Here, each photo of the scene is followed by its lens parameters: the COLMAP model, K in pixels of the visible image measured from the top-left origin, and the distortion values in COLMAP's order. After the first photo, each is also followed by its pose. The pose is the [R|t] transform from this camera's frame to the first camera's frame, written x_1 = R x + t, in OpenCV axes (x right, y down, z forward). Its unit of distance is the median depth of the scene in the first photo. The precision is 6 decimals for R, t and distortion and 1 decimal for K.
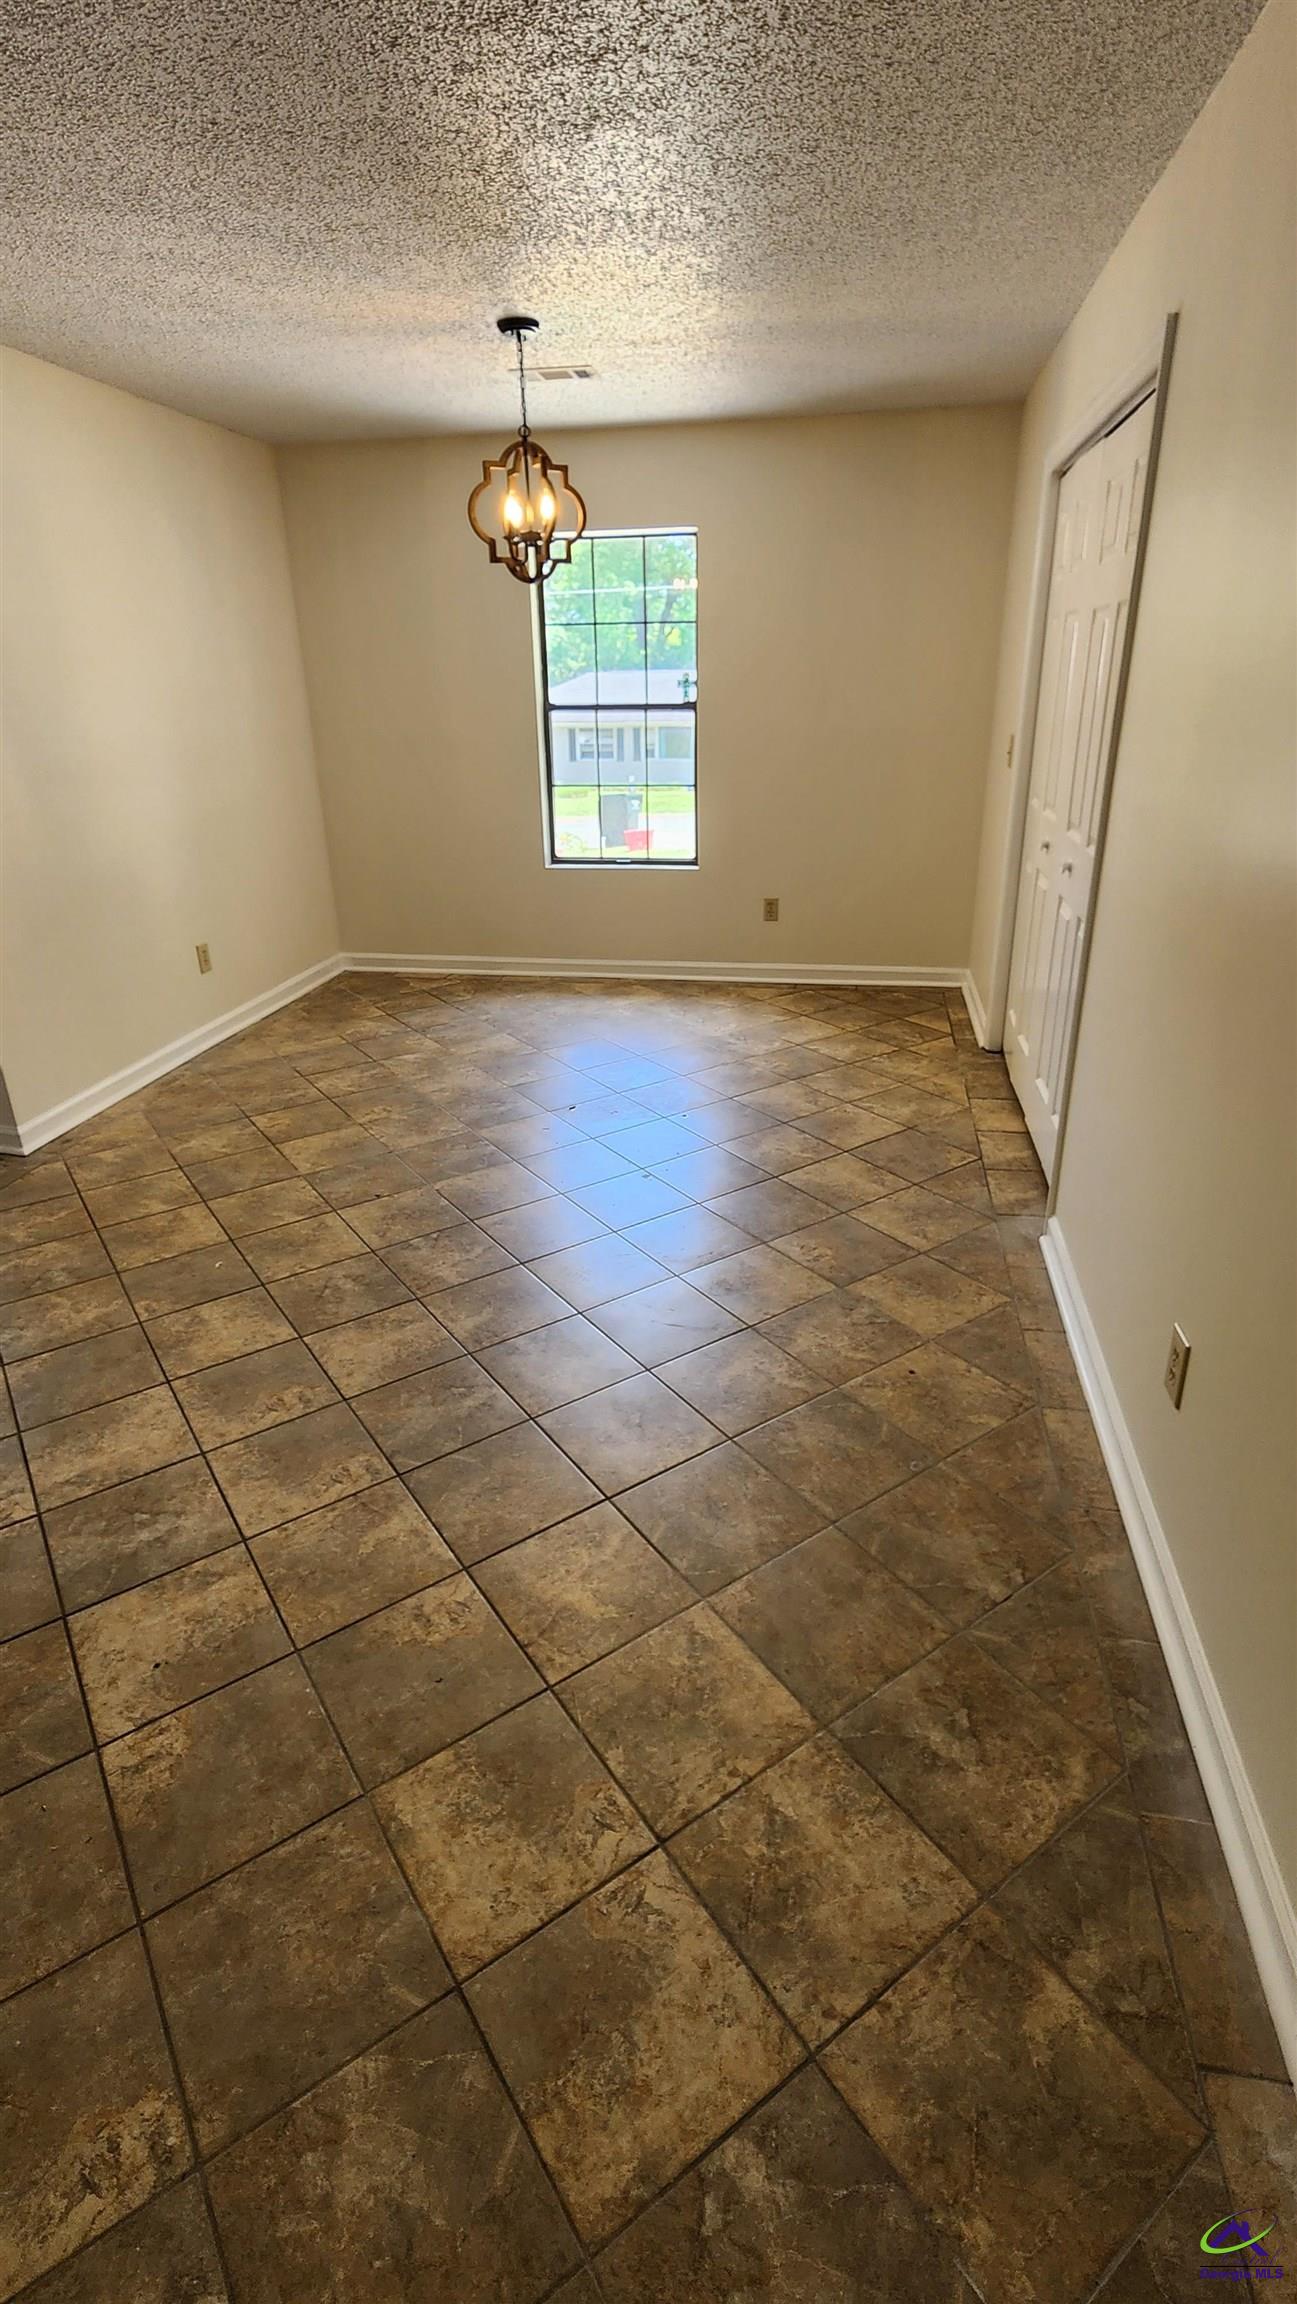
lens RADIAL K [[1081.3, 0, 666.8], [0, 1081.3, 1135.5], [0, 0, 1]] dist [-0.000261, 0.001043]
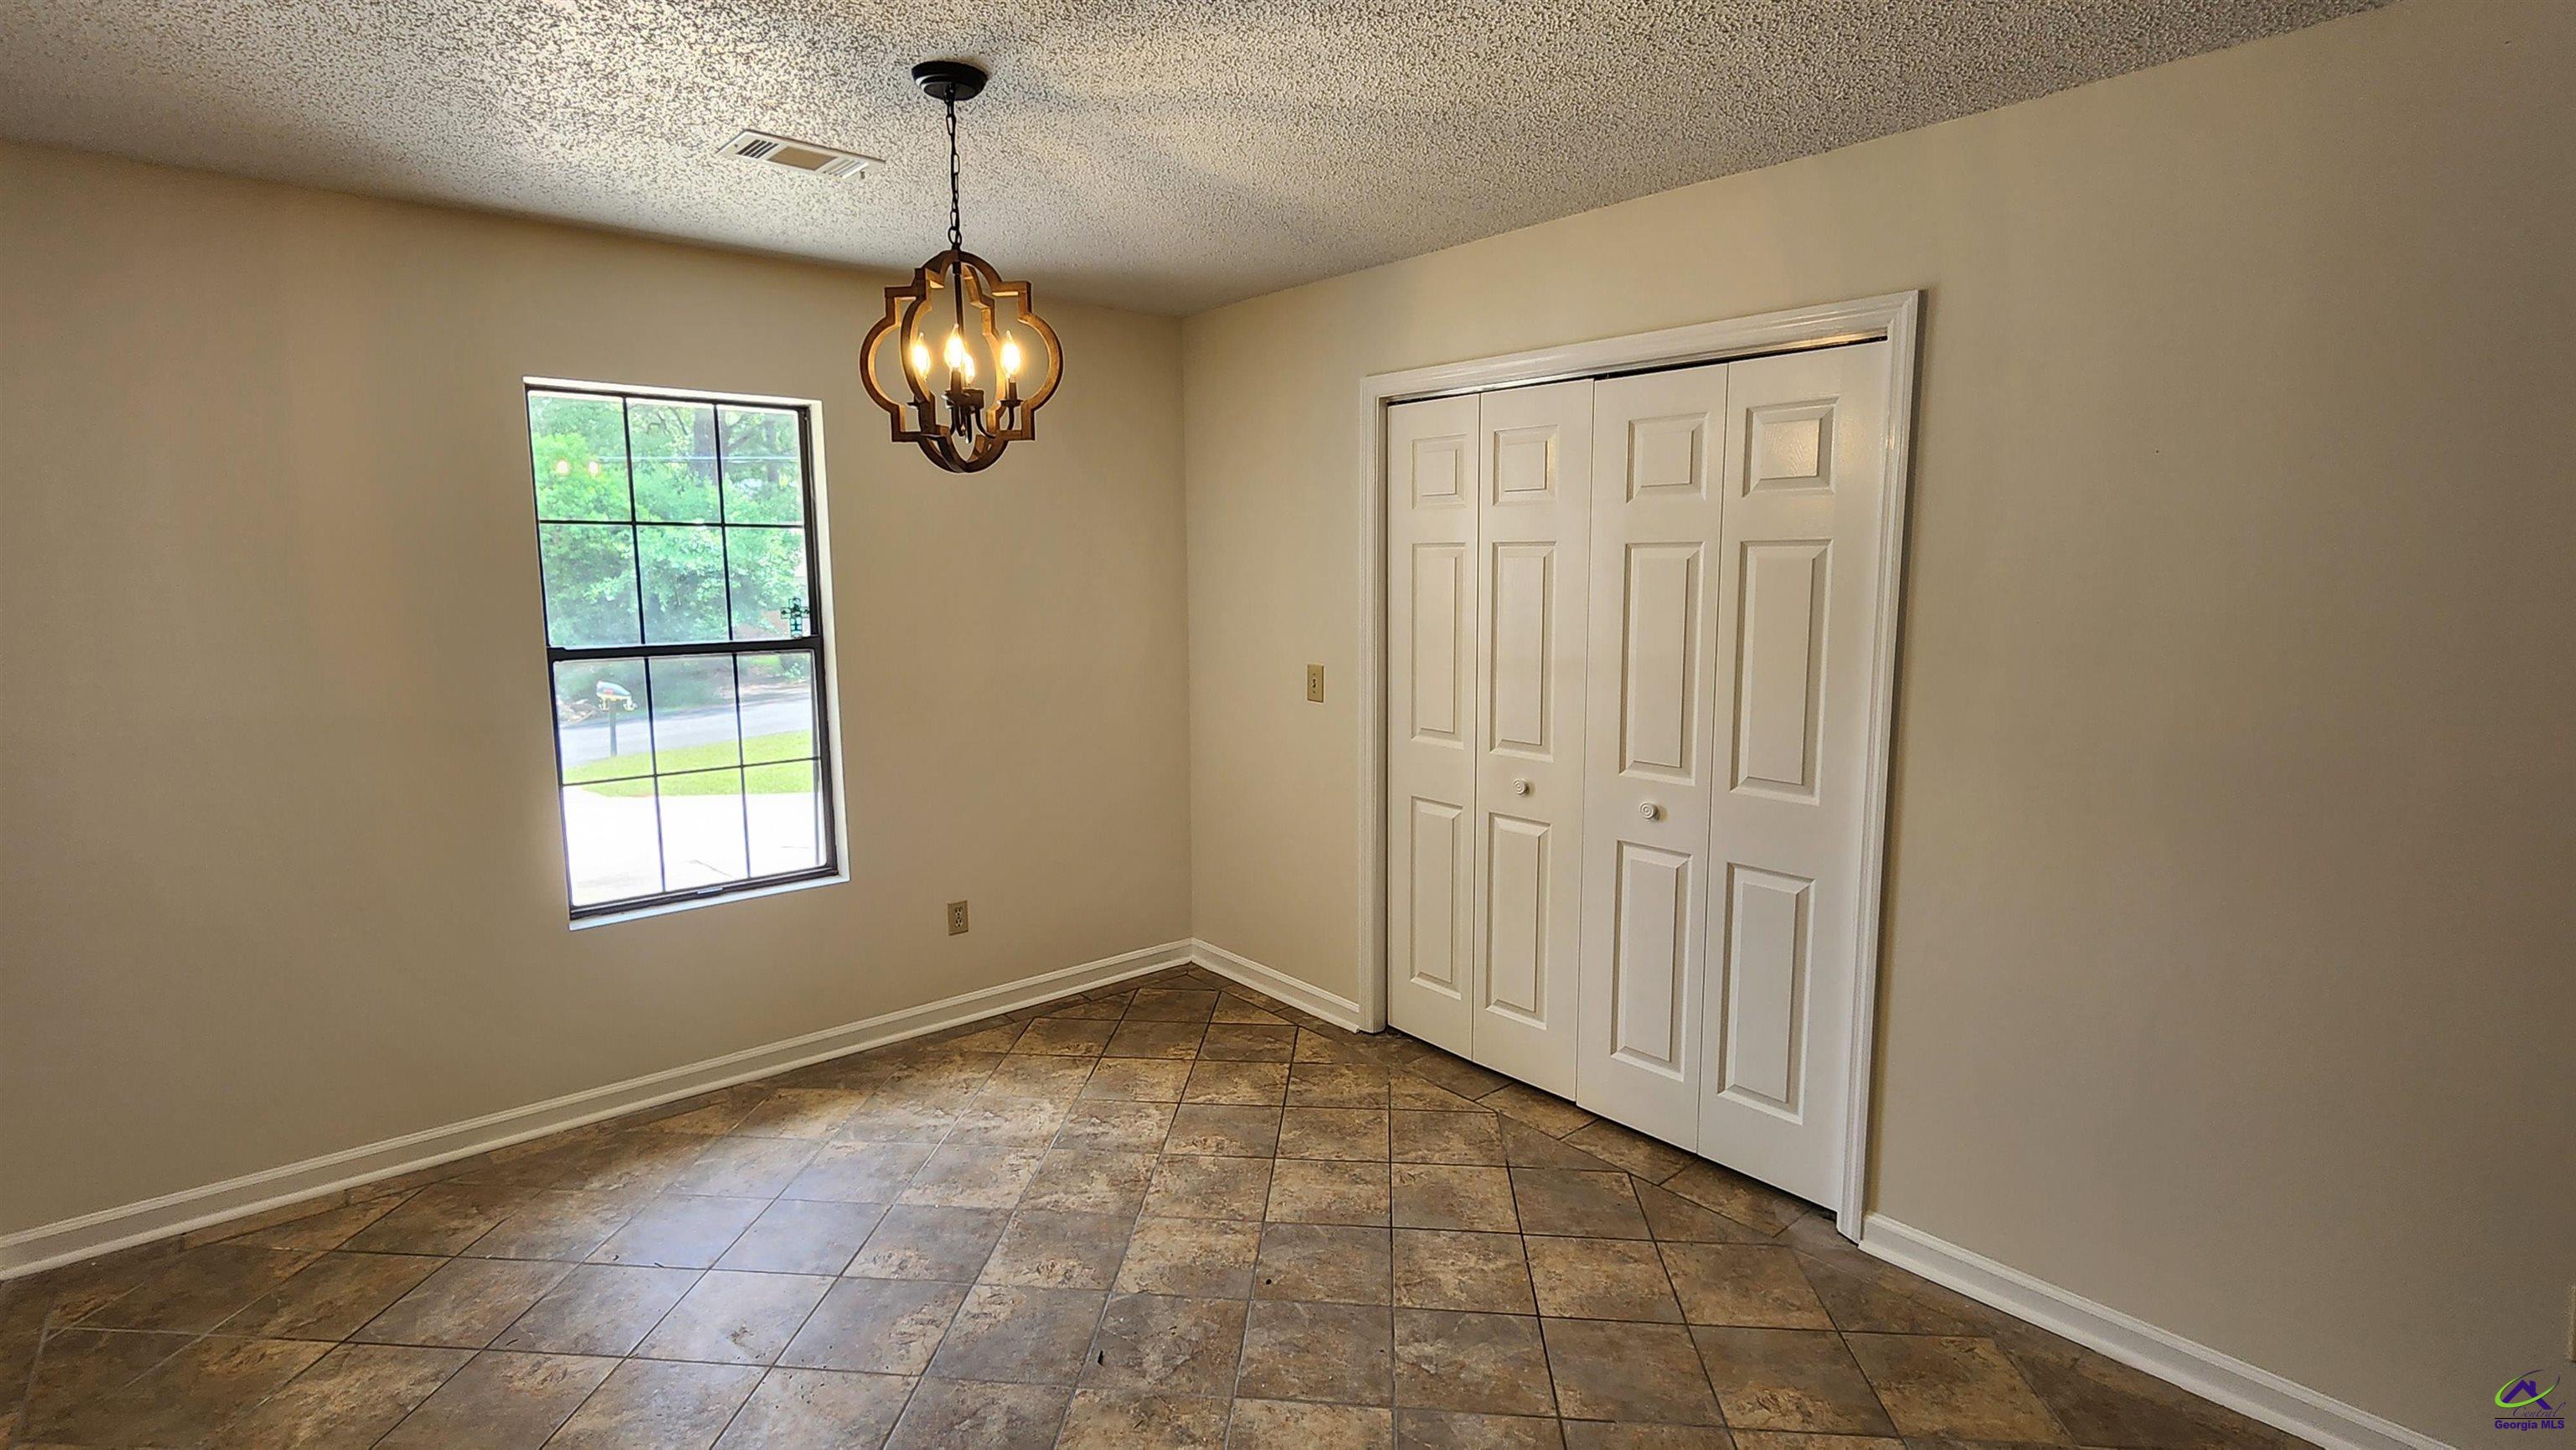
lens RADIAL K [[1209.1, 0, 1251.8], [0, 1209.1, 735.1], [0, 0, 1]] dist [-0.000261, 0.001043]
pose [[0.643028, -0.100232, 0.759255, -0.530199], [0.292056, 0.948572, -0.122123, -0.256032], [-0.707968, 0.300273, 0.639232, 0.518584]]
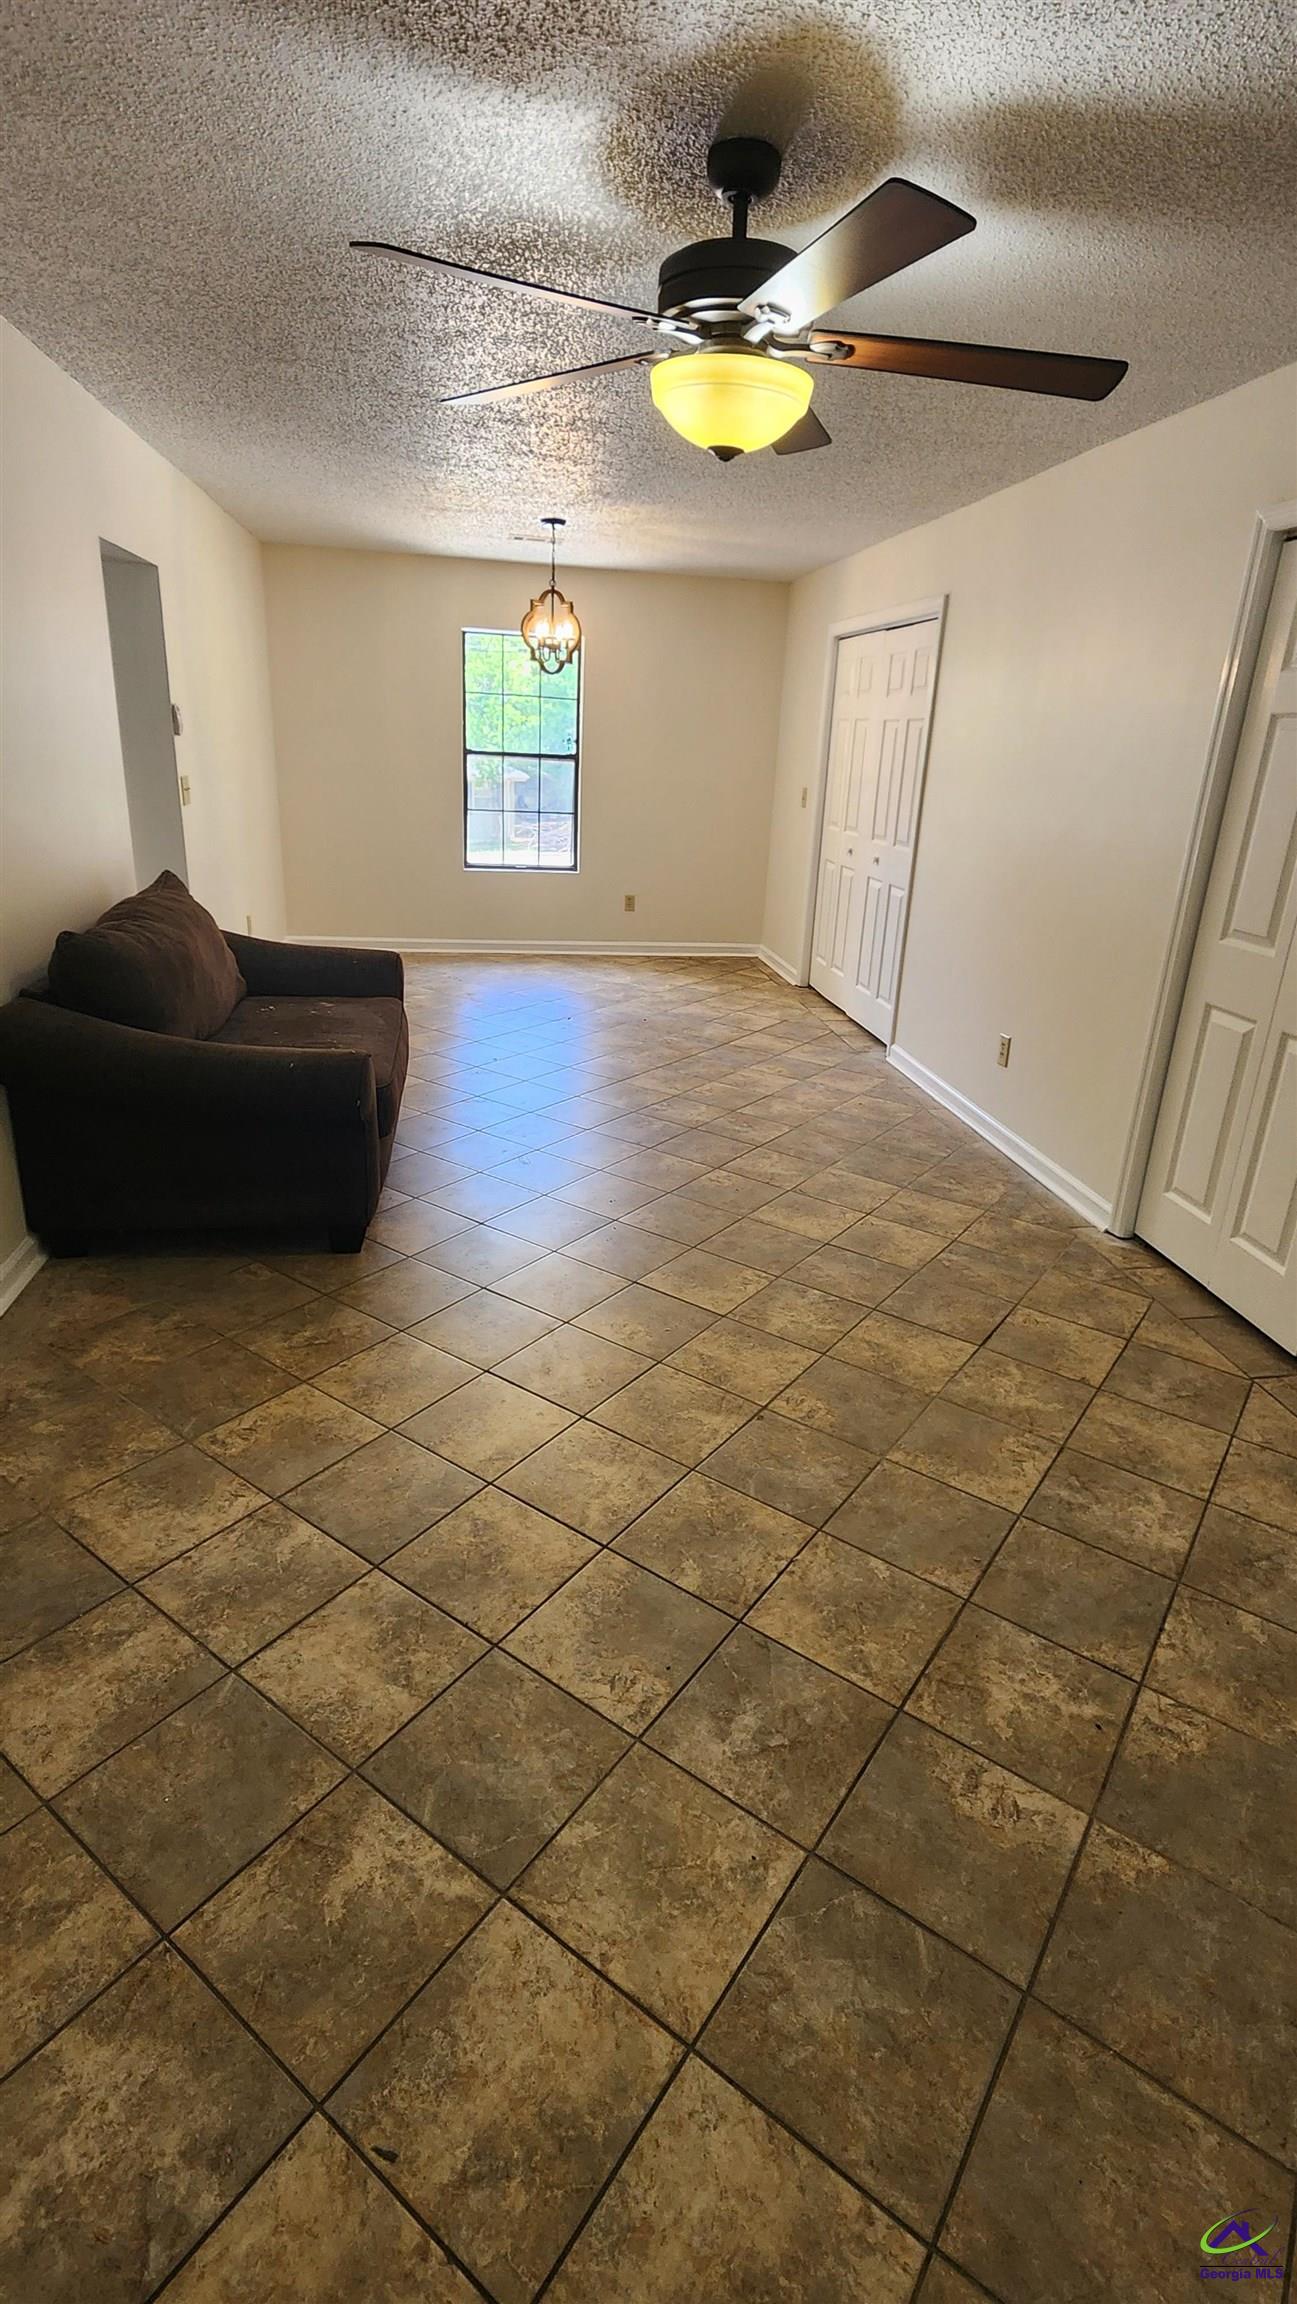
lens RADIAL K [[1081.3, 0, 660.8], [0, 1081.3, 1150.0], [0, 0, 1]] dist [-0.000261, 0.001043]
pose [[0.940860, -0.059501, 0.333531, -0.536960], [0.071221, 0.997195, -0.023011, 0.224221], [-0.331226, 0.045405, 0.942458, -0.501039]]
